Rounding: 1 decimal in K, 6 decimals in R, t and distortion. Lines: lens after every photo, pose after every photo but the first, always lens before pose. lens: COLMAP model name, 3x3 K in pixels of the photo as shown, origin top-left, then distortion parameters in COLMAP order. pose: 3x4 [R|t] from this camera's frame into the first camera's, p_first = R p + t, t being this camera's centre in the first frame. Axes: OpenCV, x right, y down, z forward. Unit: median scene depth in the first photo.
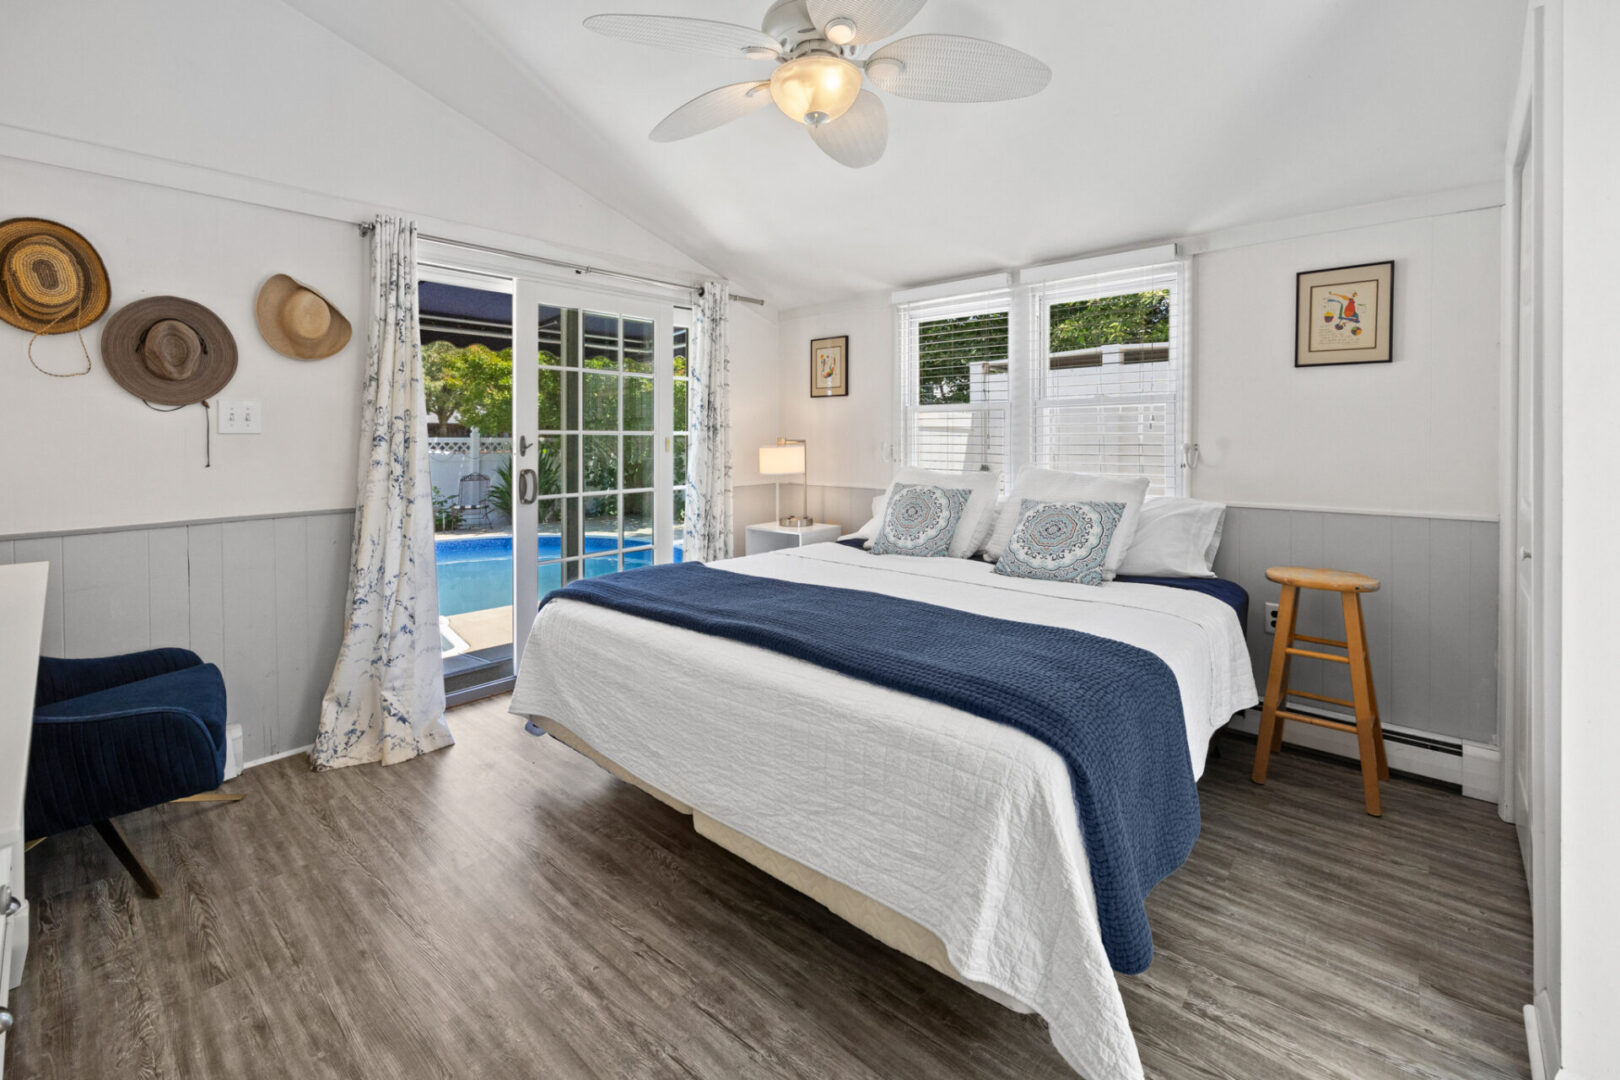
lens RADIAL K [[696.6, 0, 814.6], [0, 696.6, 445.2], [0, 0, 1]] dist [-0.002269, 0.000869]
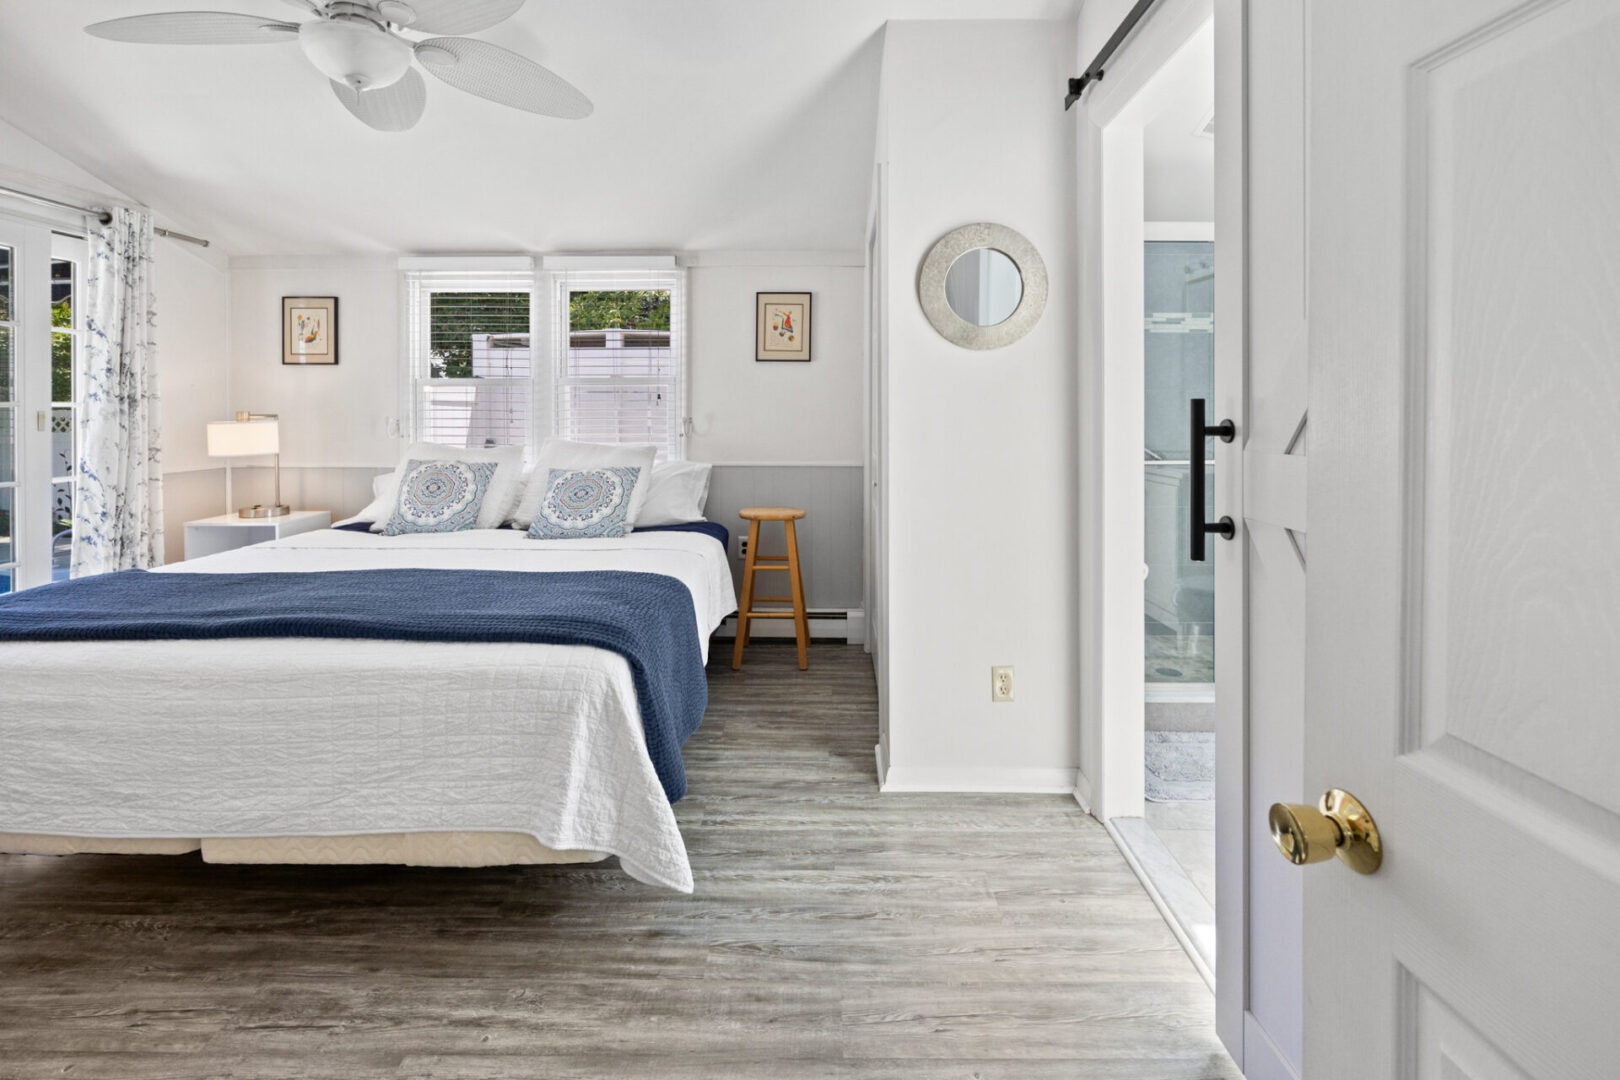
lens RADIAL K [[702.5, 0, 803.8], [0, 702.5, 420.1], [0, 0, 1]] dist [-0.000753, 0.000165]
pose [[0.769392, -0.006115, 0.638748, -0.135887], [0.004773, 0.999981, 0.003824, -0.001465], [-0.638760, 0.000107, 0.769406, -0.138360]]
